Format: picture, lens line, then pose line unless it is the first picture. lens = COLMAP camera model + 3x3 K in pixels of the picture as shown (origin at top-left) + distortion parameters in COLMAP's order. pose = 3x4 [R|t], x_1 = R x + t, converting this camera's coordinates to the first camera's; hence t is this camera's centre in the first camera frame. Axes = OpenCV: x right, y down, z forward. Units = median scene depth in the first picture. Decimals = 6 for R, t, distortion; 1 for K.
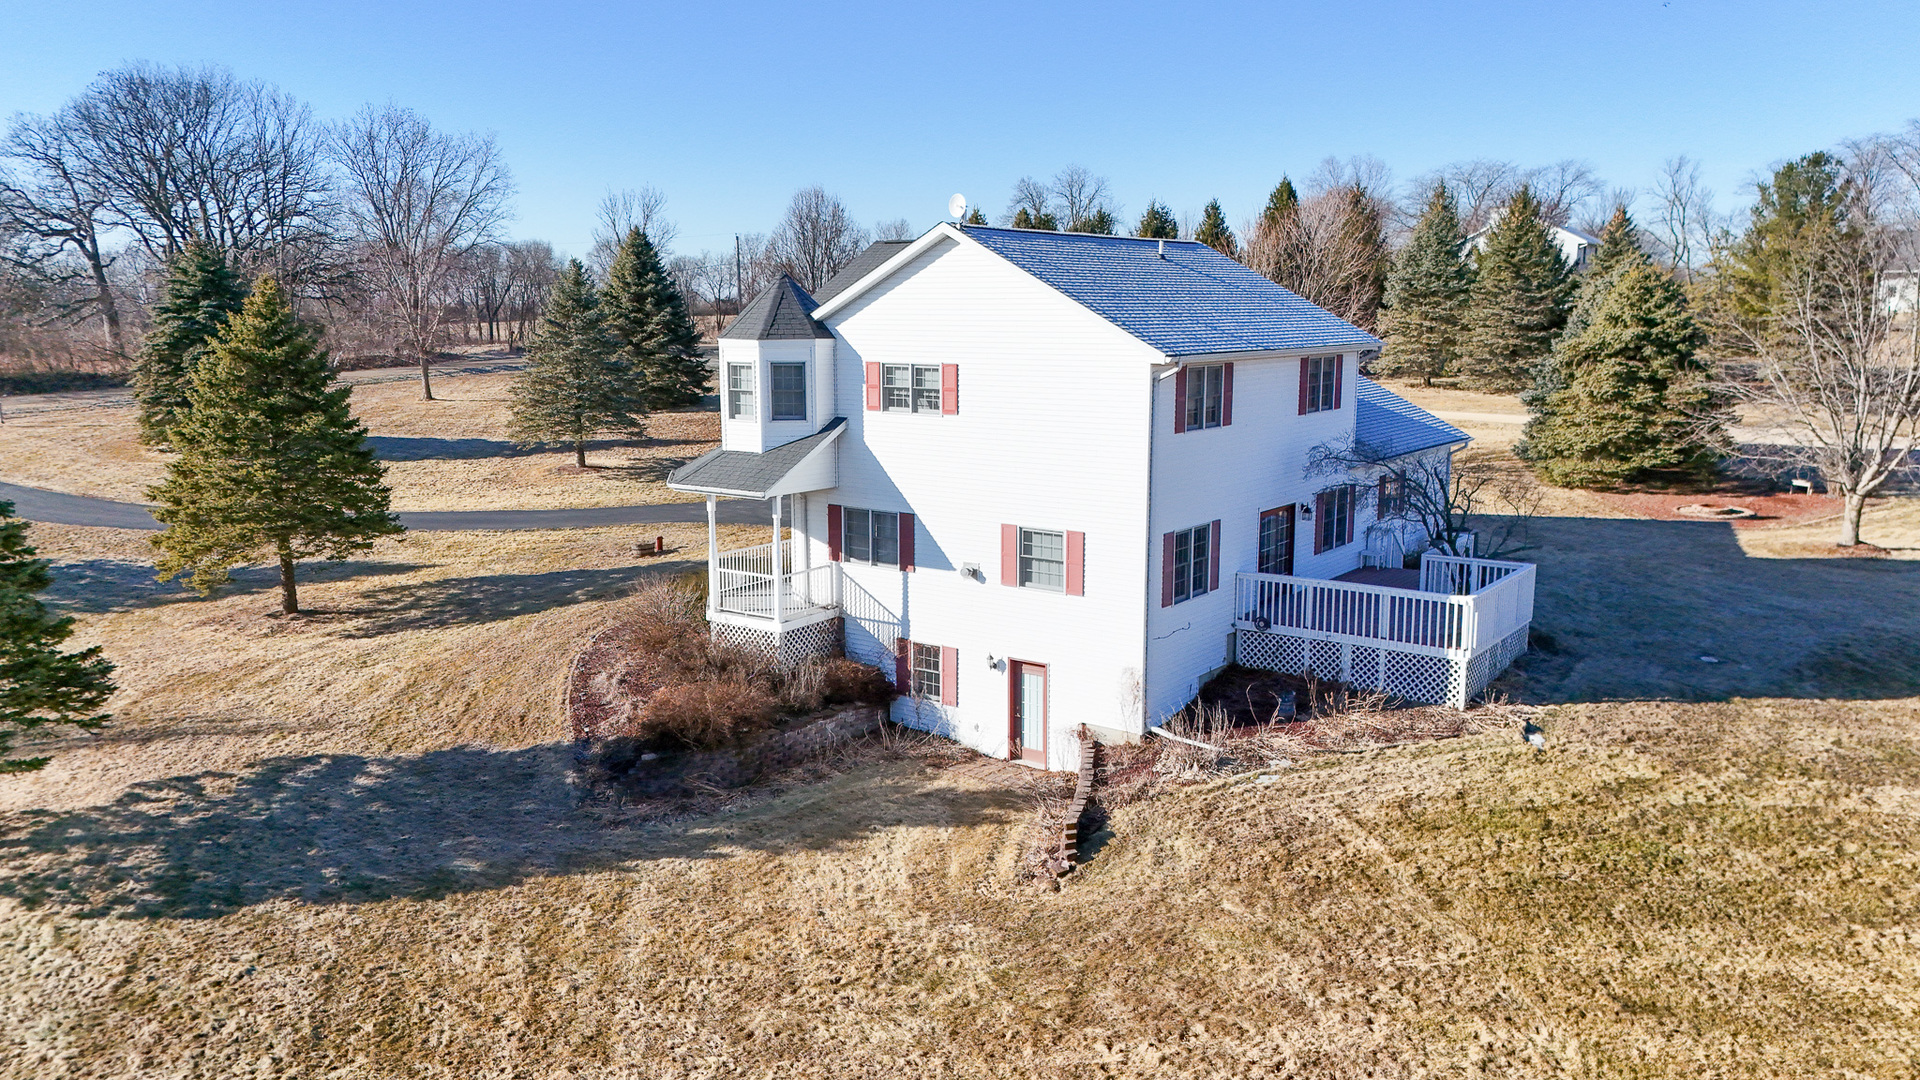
lens RADIAL K [[1406.3, 0, 950.4], [0, 1406.3, 534.8], [0, 0, 1]] dist [0.083665, -0.084610]
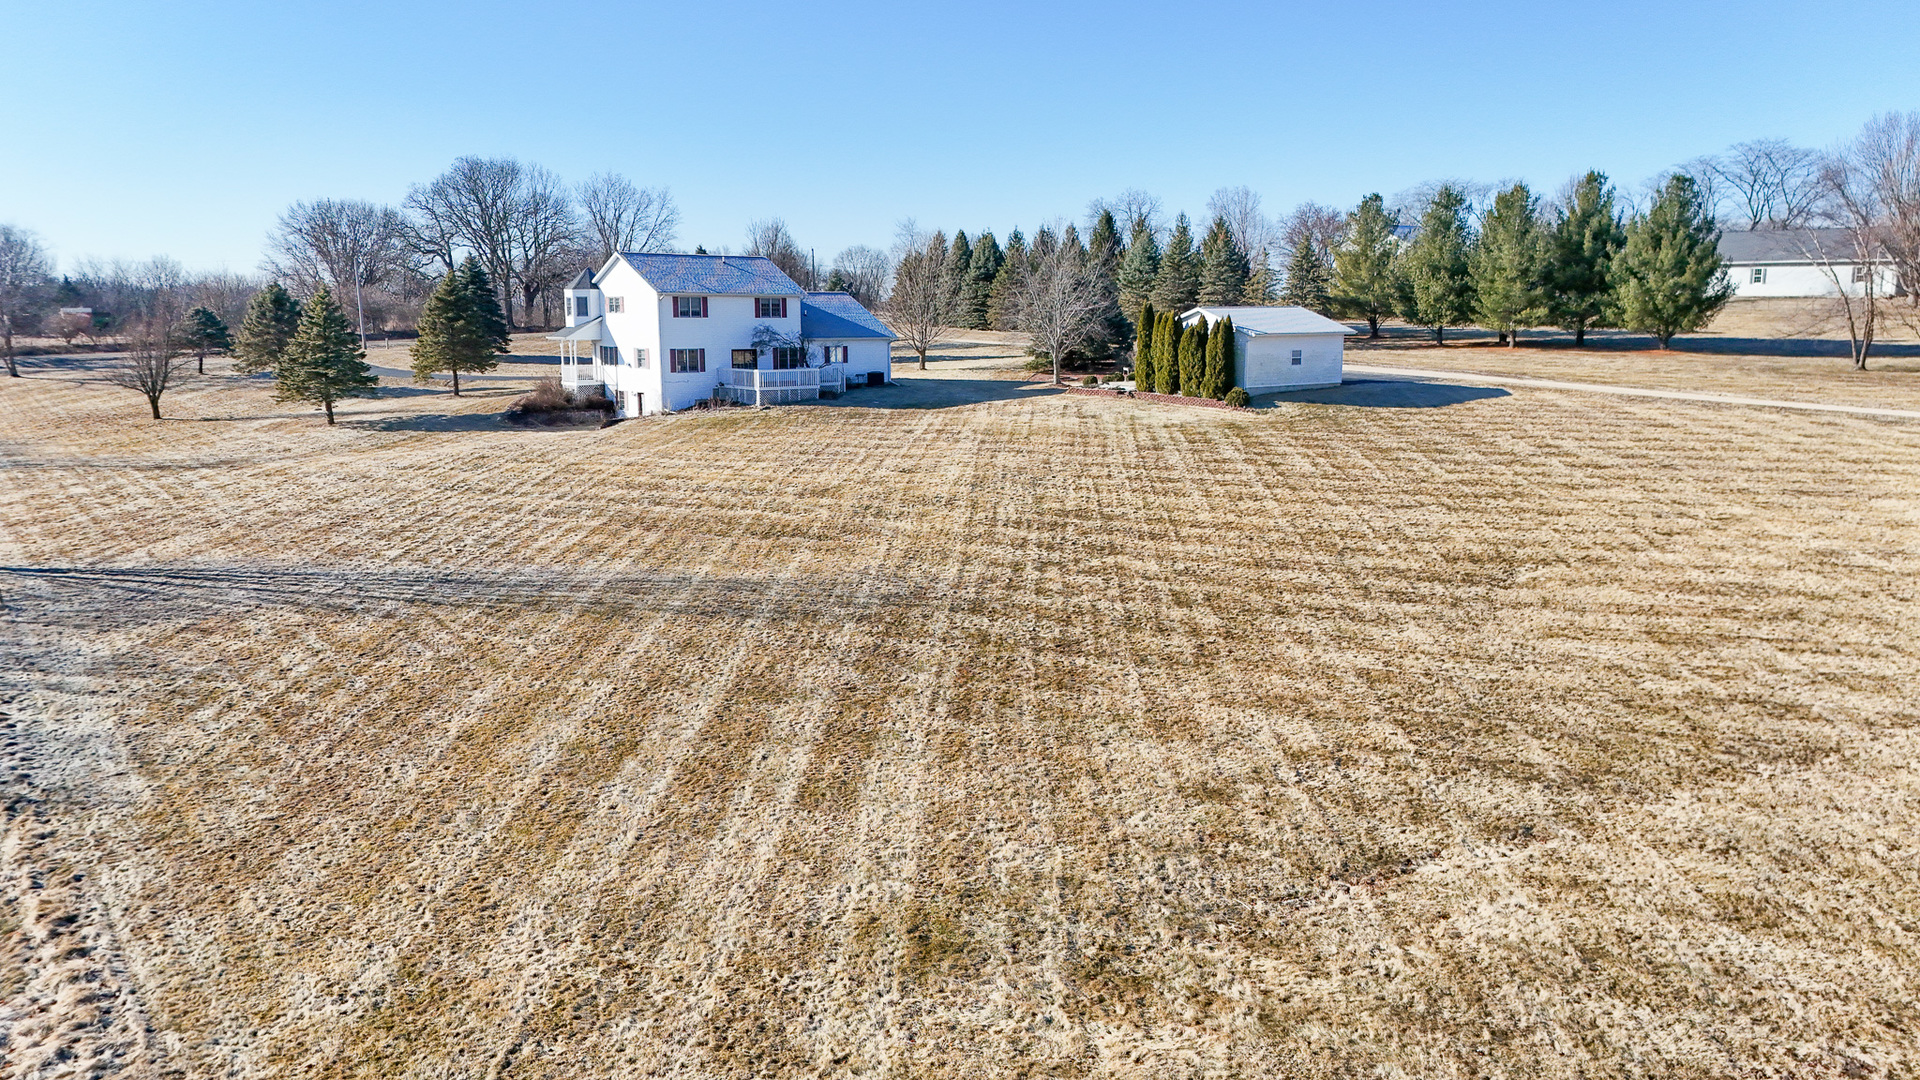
lens RADIAL K [[1406.3, 0, 950.4], [0, 1406.3, 534.8], [0, 0, 1]] dist [0.083665, -0.084610]
pose [[0.970716, 0.037557, -0.237275, 1.394866], [-0.037789, 0.999279, 0.003569, 0.348256], [0.237238, 0.005502, 0.971436, -1.774014]]
